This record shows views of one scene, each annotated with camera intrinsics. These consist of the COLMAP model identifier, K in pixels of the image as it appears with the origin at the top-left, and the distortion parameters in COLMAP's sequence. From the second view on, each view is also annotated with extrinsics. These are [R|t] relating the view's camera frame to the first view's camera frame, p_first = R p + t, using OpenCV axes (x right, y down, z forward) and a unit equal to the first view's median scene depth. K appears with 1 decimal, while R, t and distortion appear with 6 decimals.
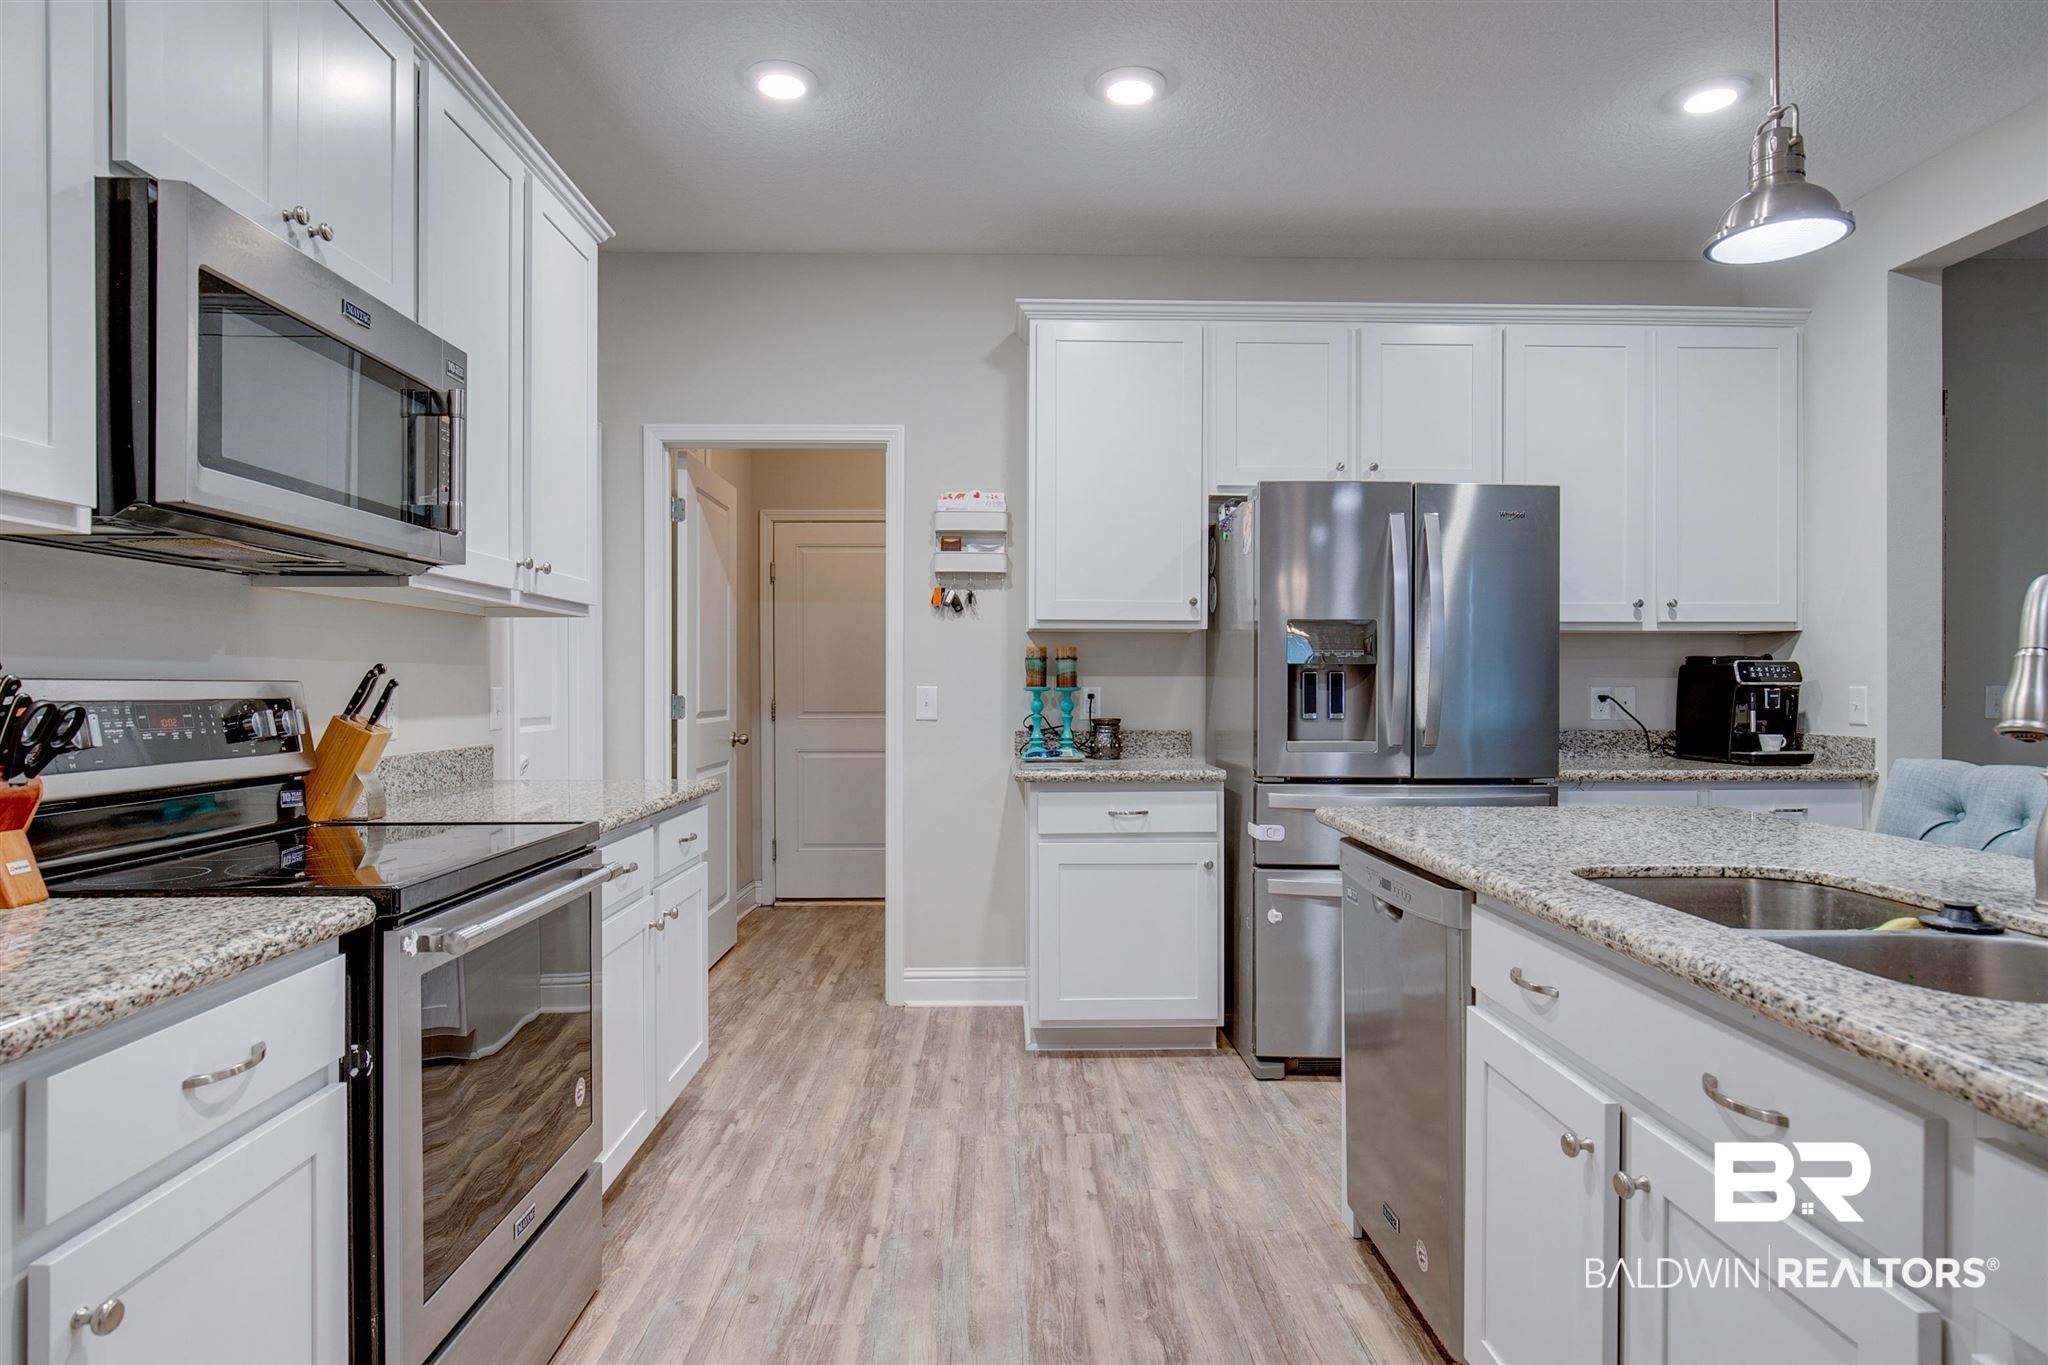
lens RADIAL K [[1155.9, 0, 1031.4], [0, 1155.9, 667.5], [0, 0, 1]] dist [-0.004418, -0.001173]
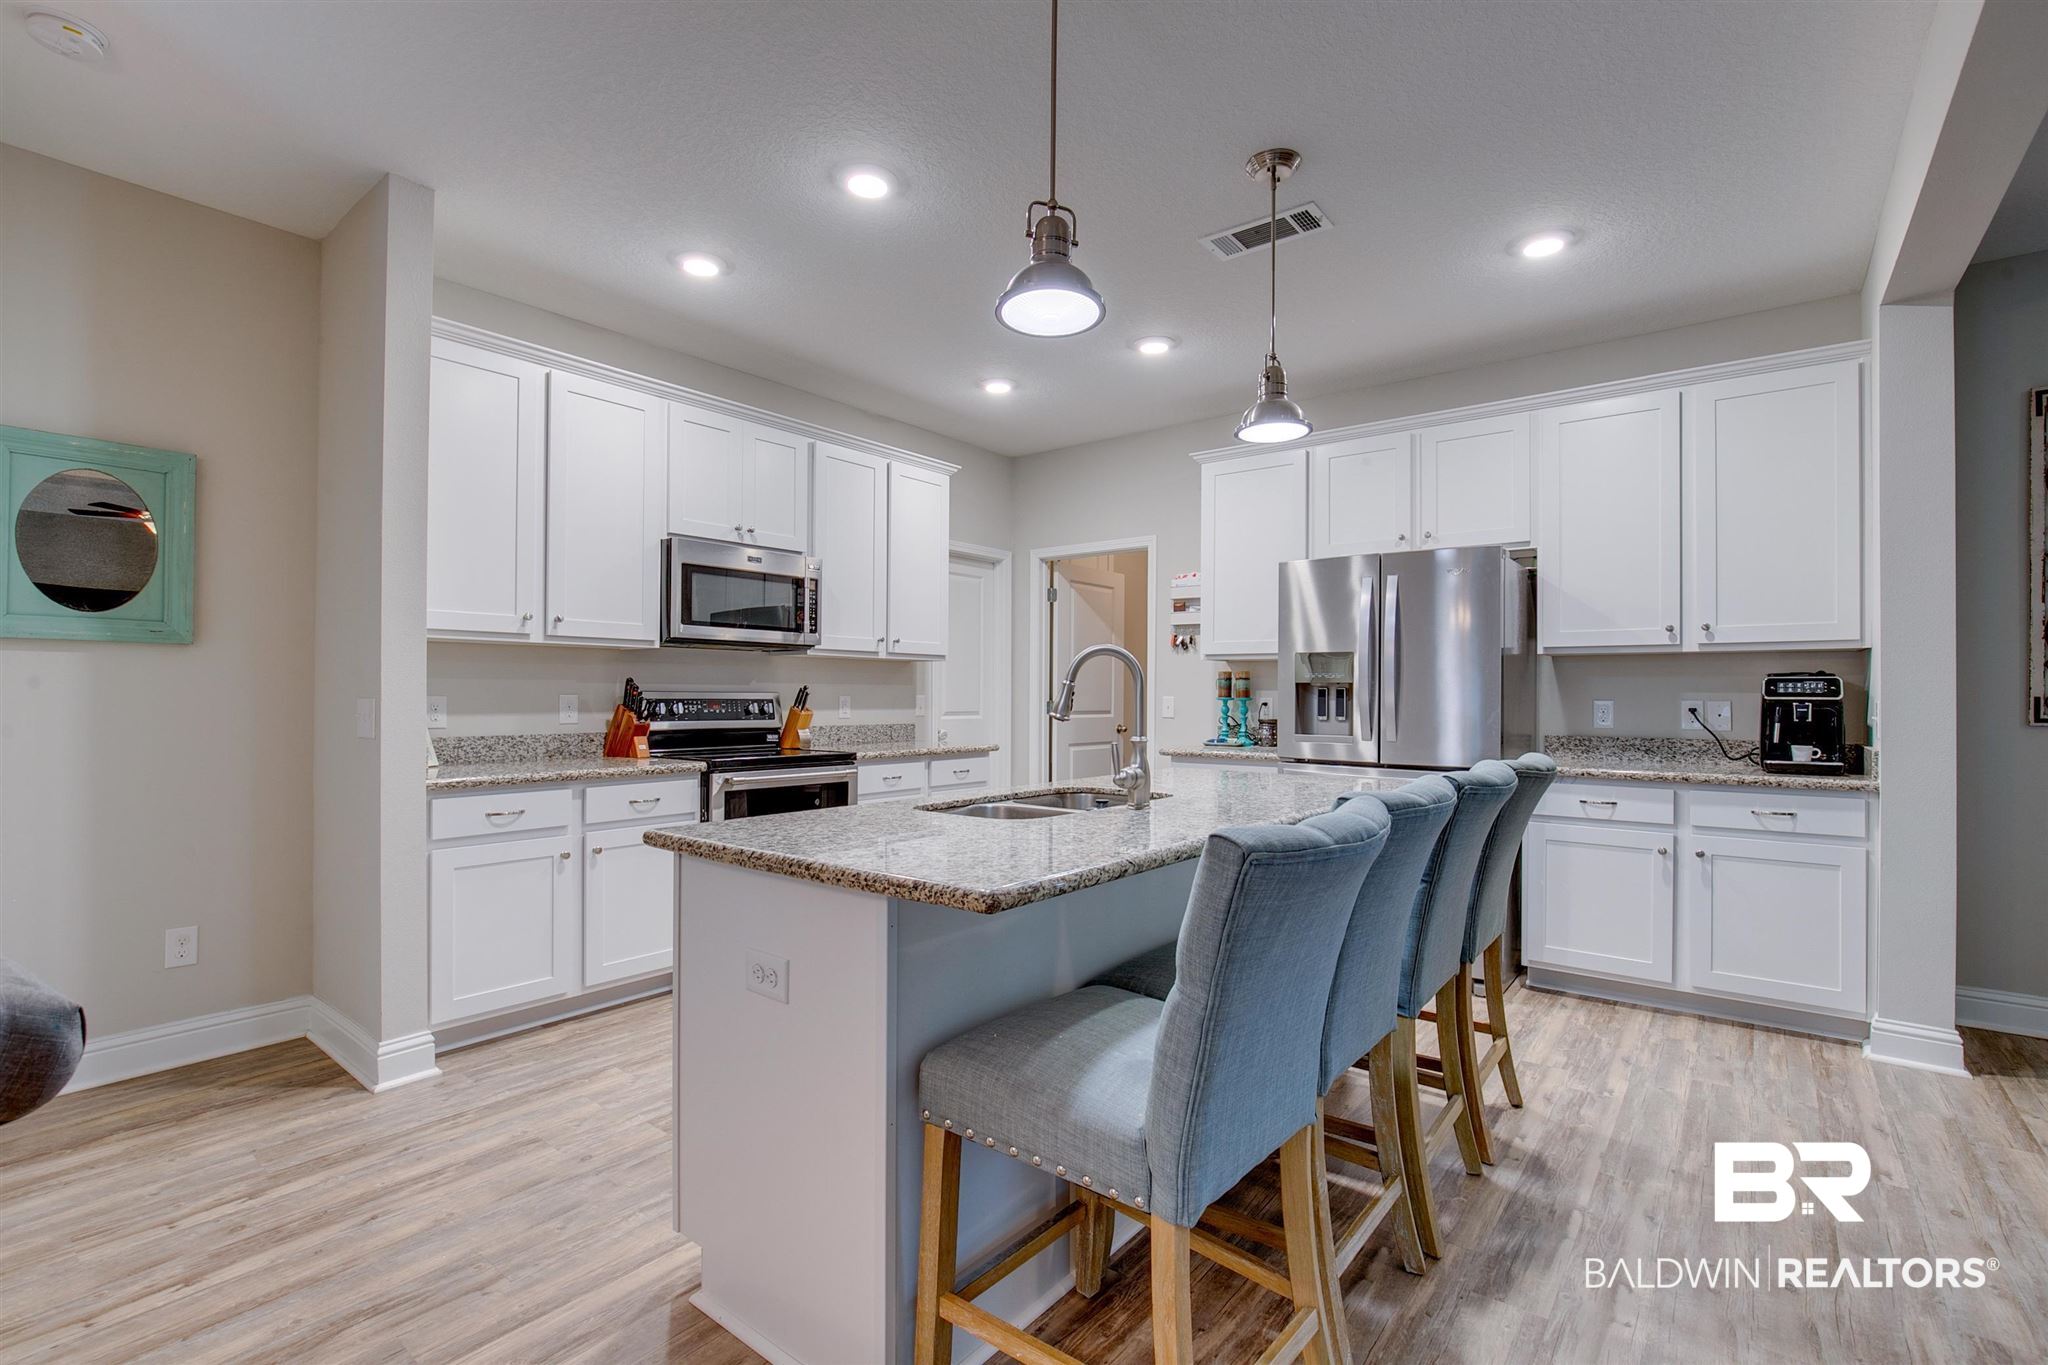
lens RADIAL K [[961.5, 0, 1009.9], [0, 961.5, 682.4], [0, 0, 1]] dist [-0.000428, 0.000571]
pose [[0.752724, -0.004157, -0.658323, 0.658509], [0.004065, 0.999990, -0.001667, -0.002379], [0.658324, -0.001422, 0.752733, -0.156896]]
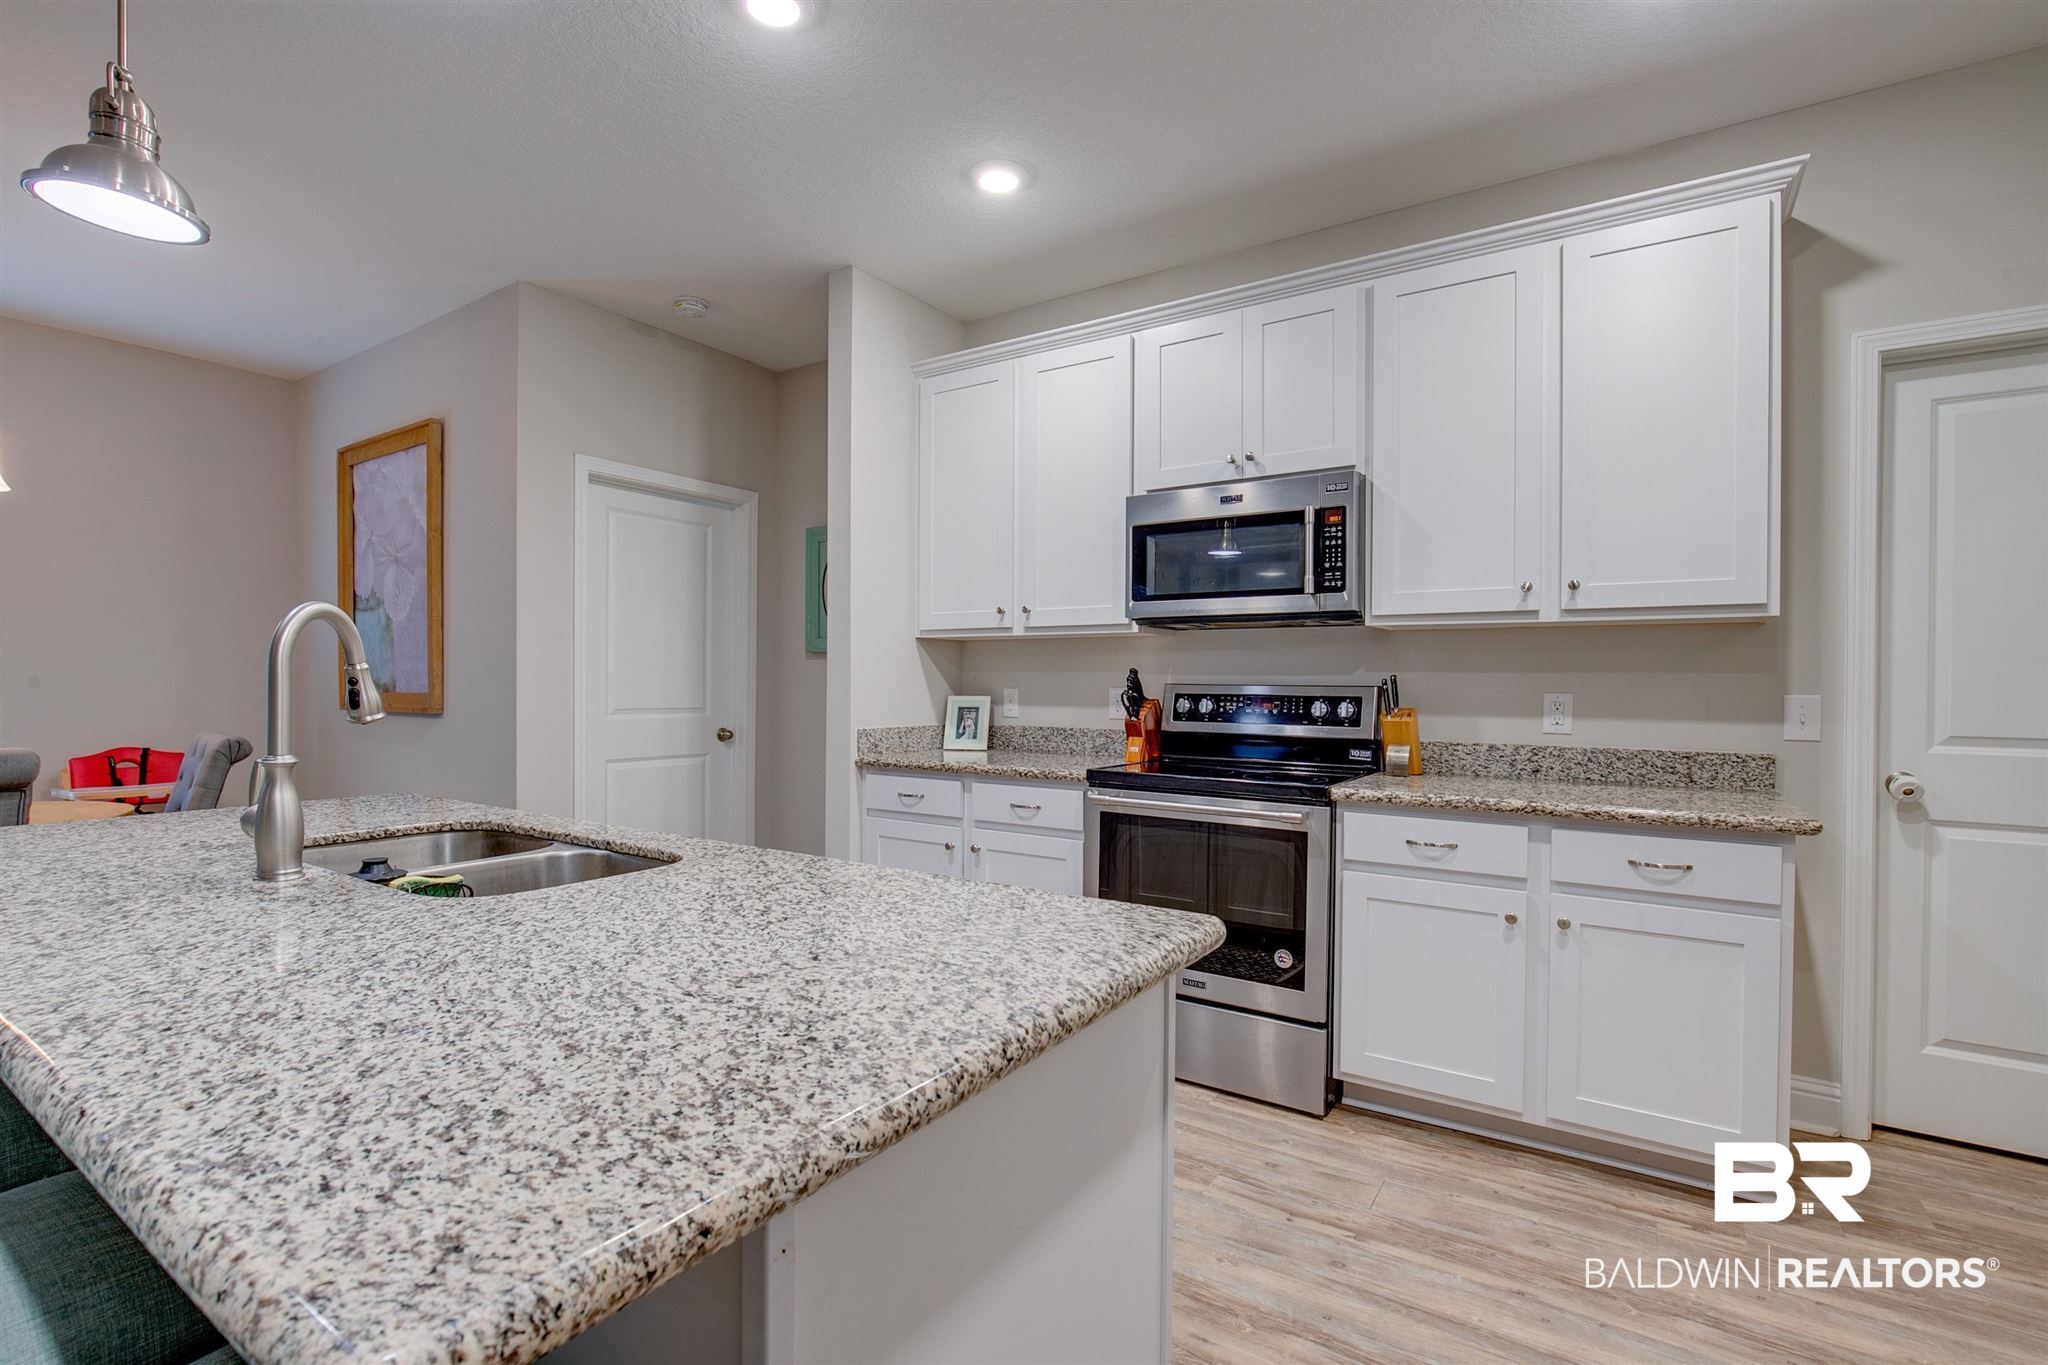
lens RADIAL K [[961.5, 0, 1011.7], [0, 961.5, 681.6], [0, 0, 1]] dist [-0.000428, 0.000571]
pose [[-0.597330, 0.004040, -0.801985, 0.454734], [0.008577, 0.999962, -0.001351, 0.001766], [0.801949, -0.007685, -0.597343, 0.793632]]
